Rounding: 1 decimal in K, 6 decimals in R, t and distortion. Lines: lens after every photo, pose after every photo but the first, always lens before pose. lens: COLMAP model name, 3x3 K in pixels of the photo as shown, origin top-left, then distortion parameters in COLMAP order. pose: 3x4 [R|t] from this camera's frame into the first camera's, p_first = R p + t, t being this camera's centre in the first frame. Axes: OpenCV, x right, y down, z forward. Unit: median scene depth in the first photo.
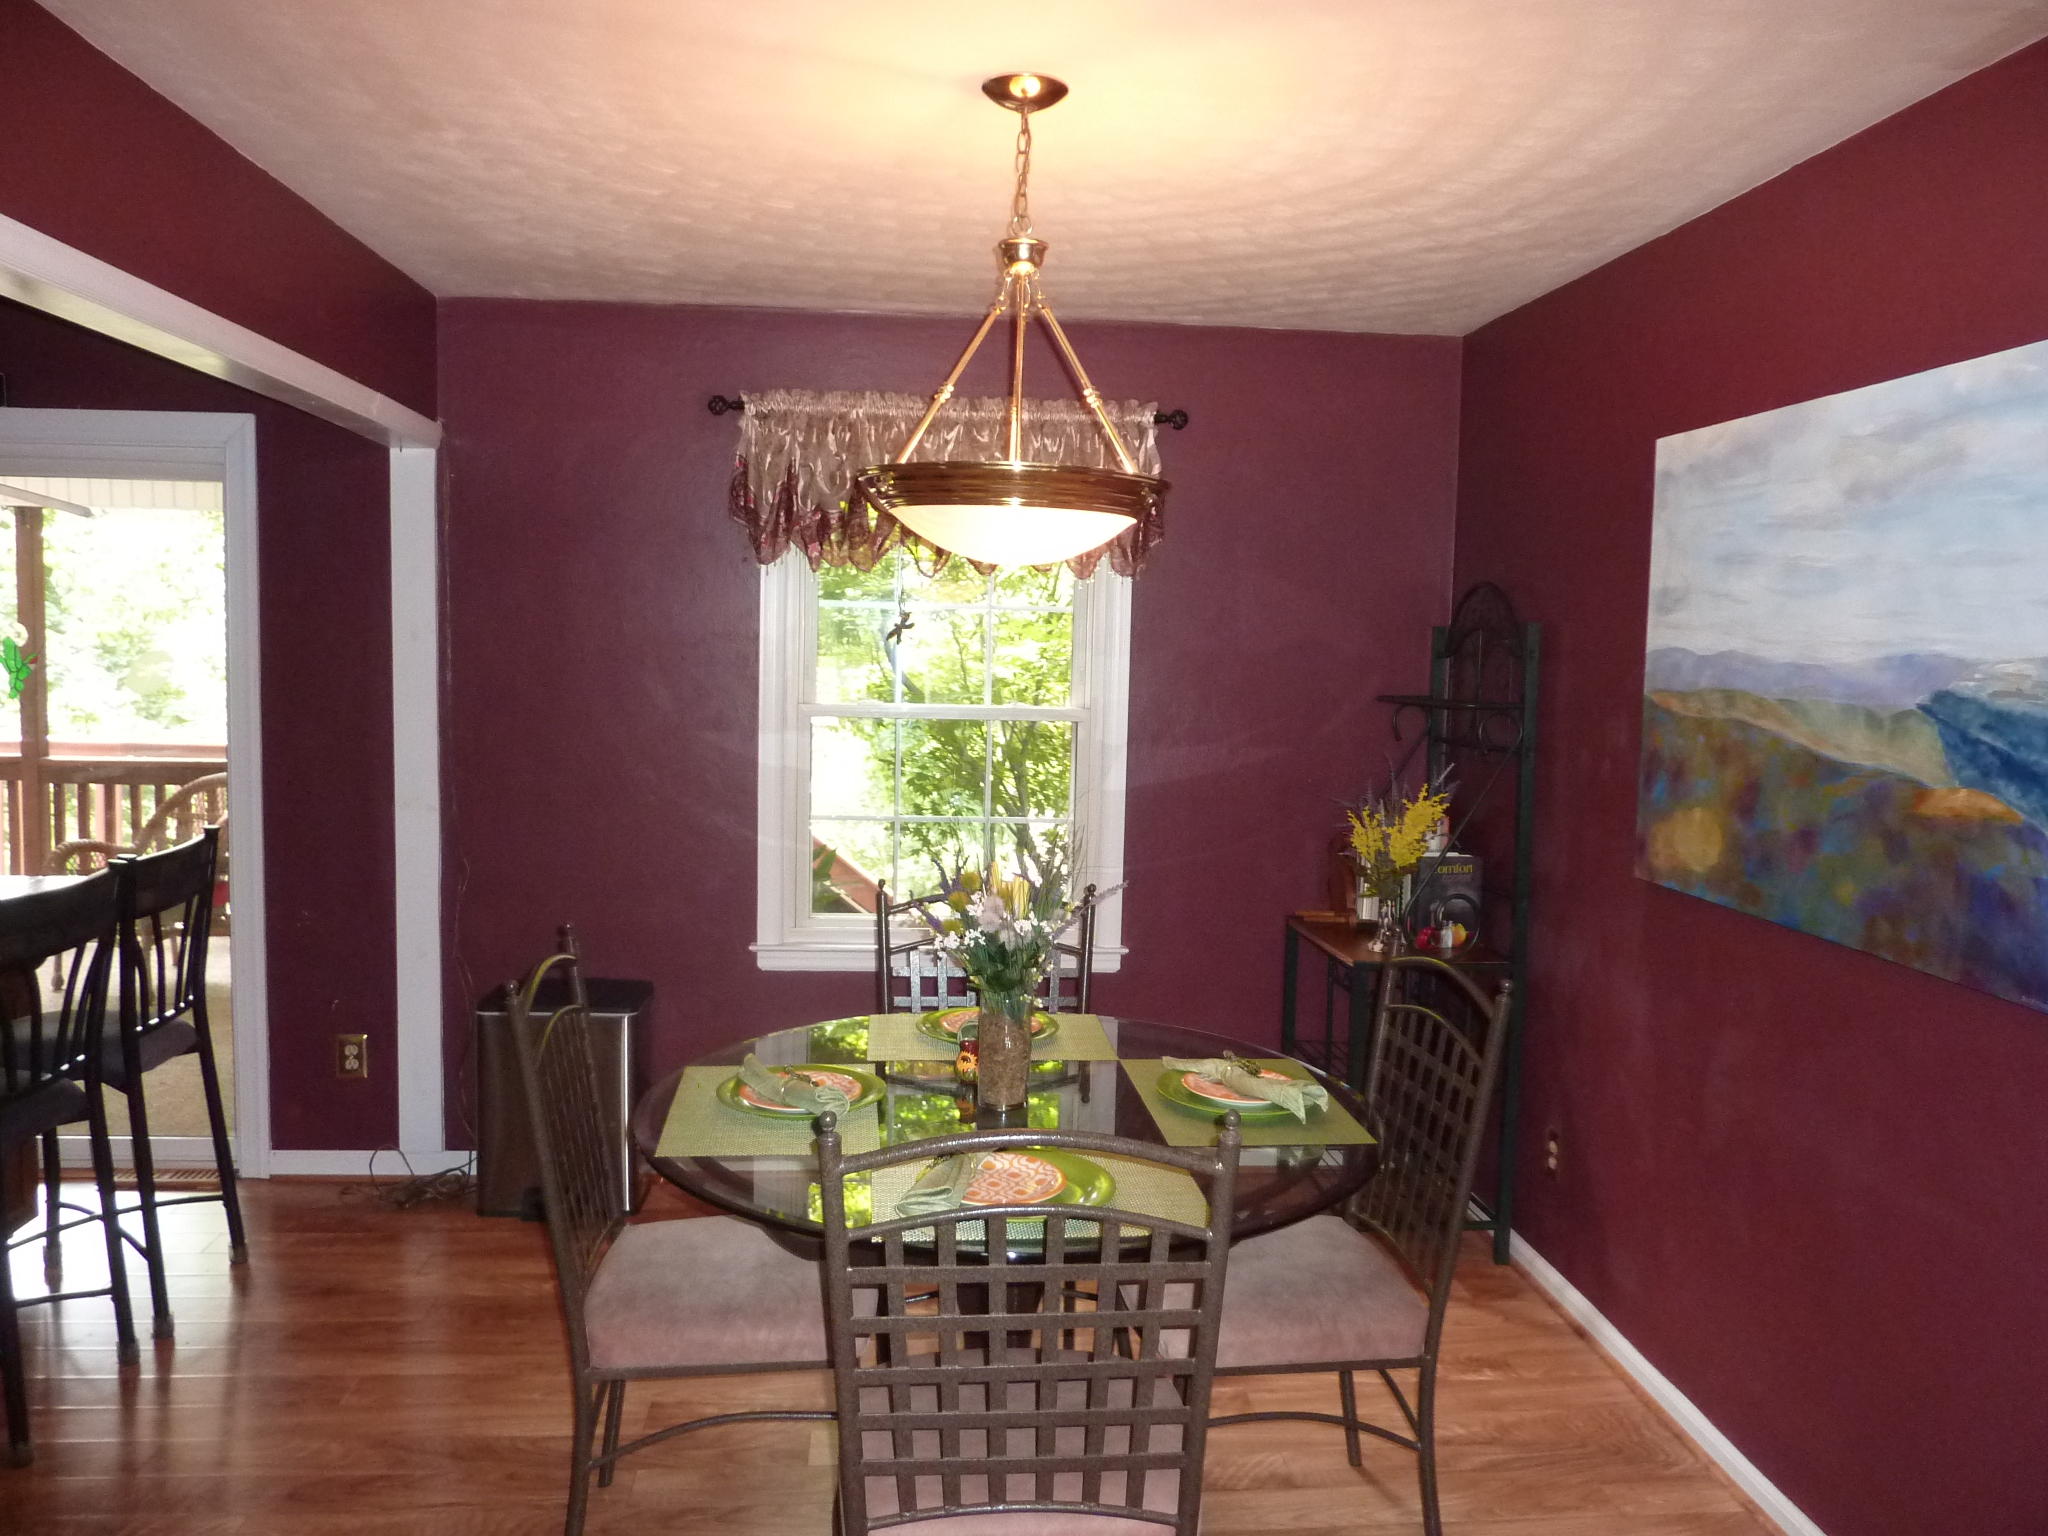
lens RADIAL K [[1509.6, 0, 1030.4], [0, 1509.6, 767.8], [0, 0, 1]] dist [-0.022836, -0.009745]
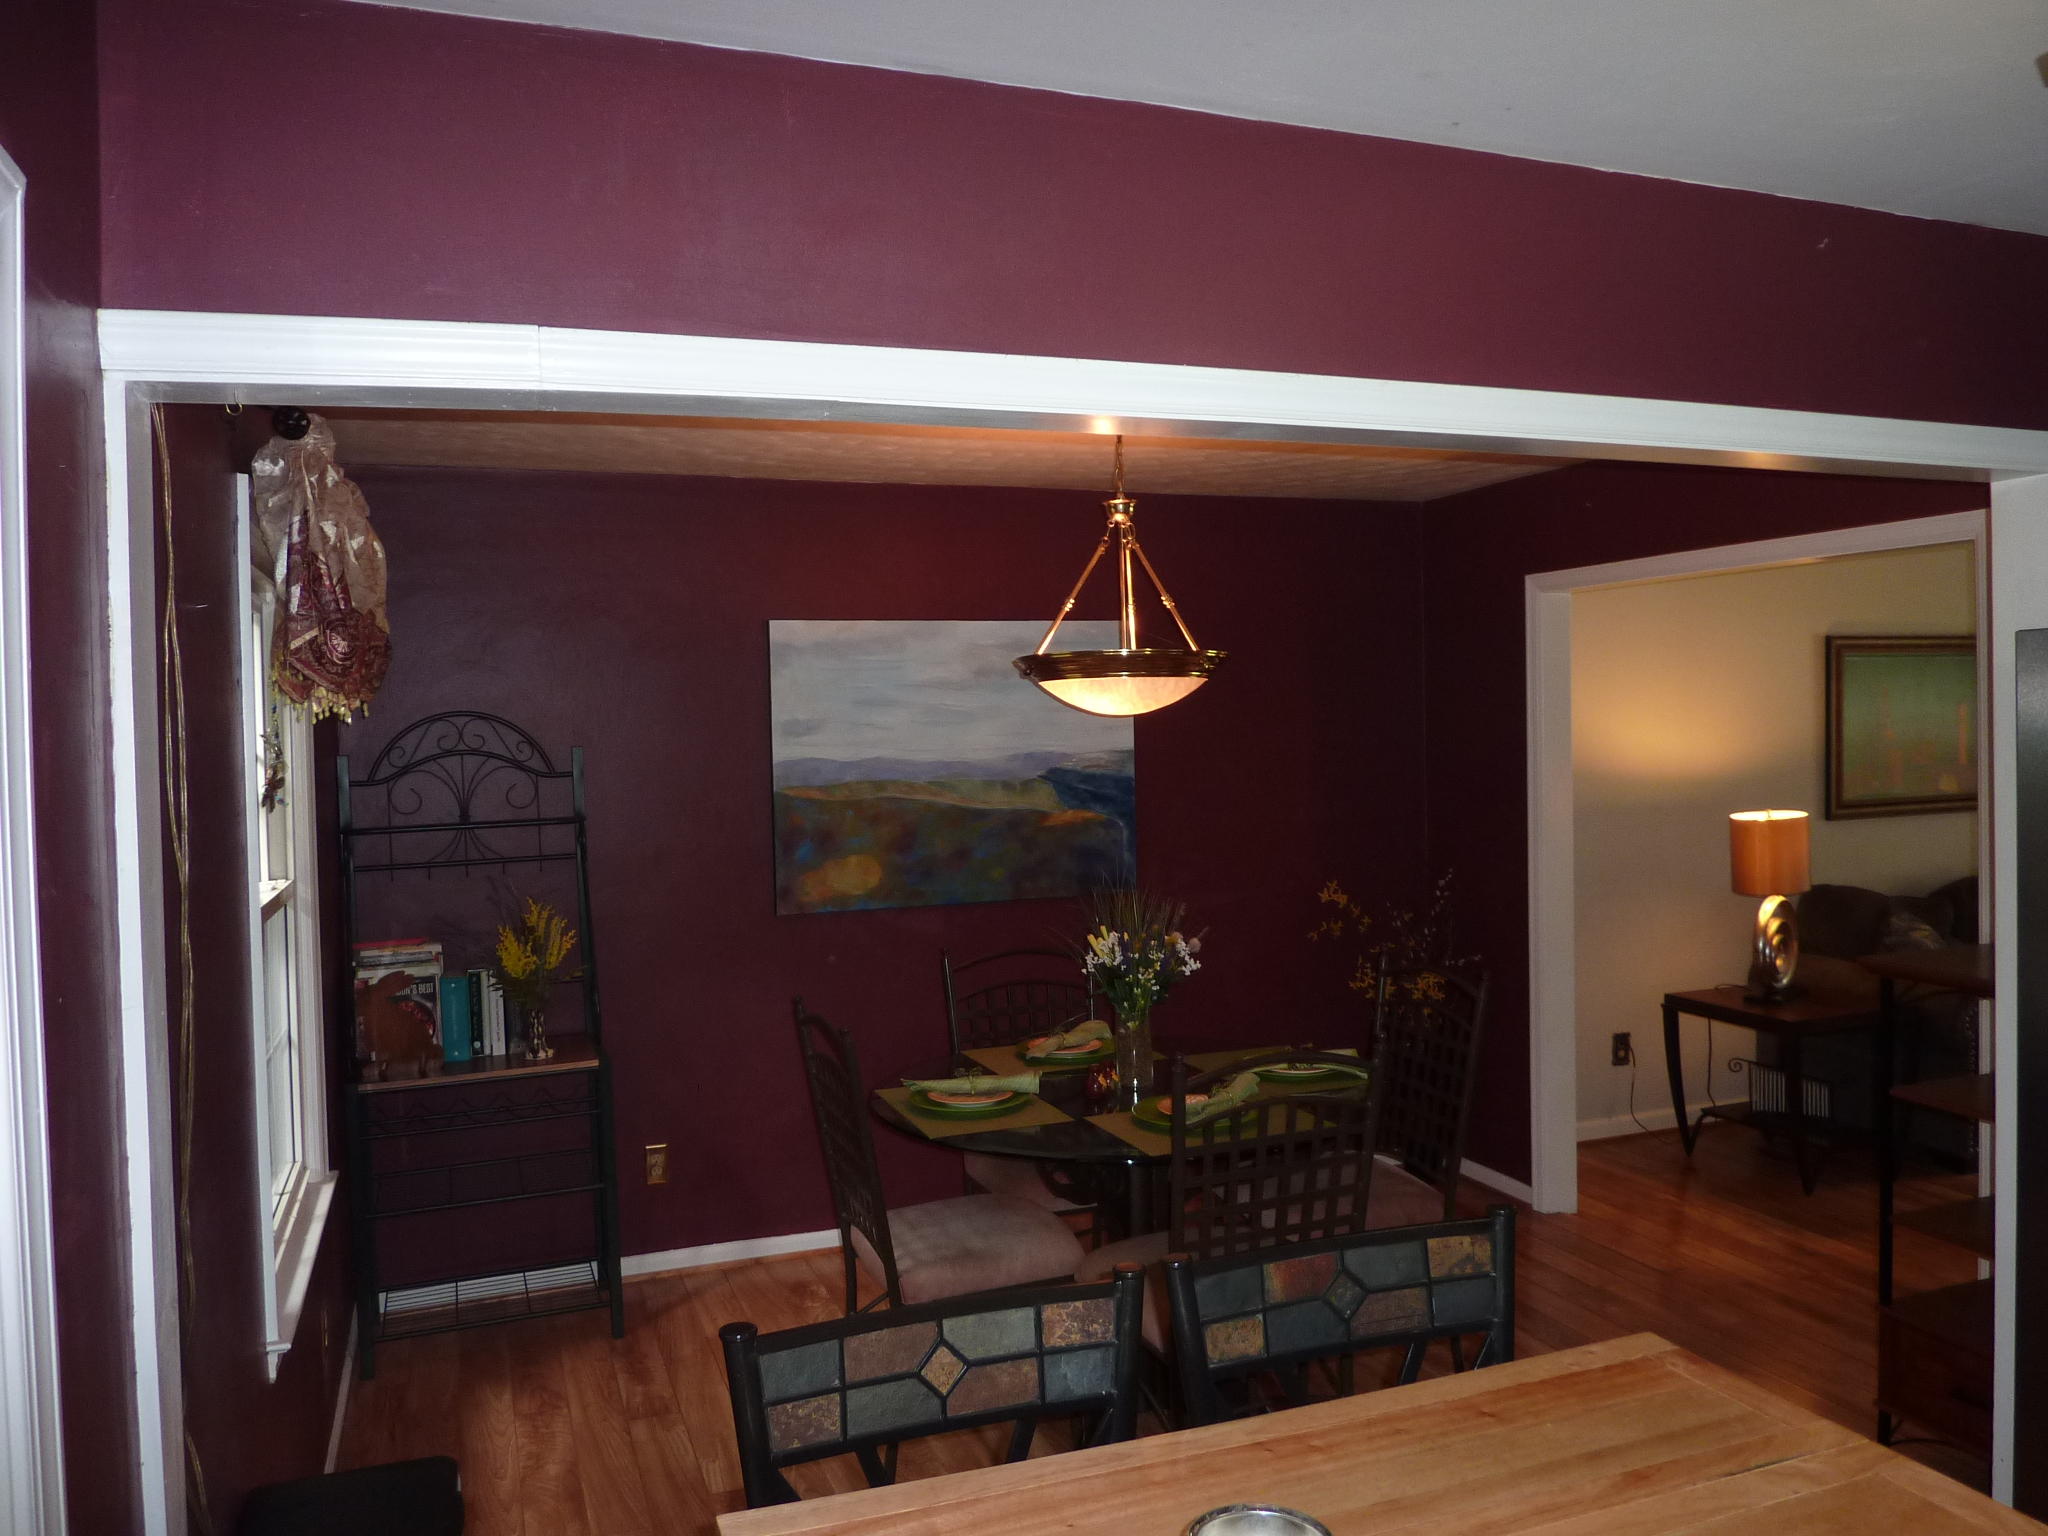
lens RADIAL K [[1509.6, 0, 1029.5], [0, 1509.6, 758.3], [0, 0, 1]] dist [-0.022836, -0.009745]
pose [[-0.227777, -0.069253, 0.971248, -1.292892], [0.094453, 0.991192, 0.092826, -0.231822], [-0.969122, 0.112880, -0.219229, 1.282108]]
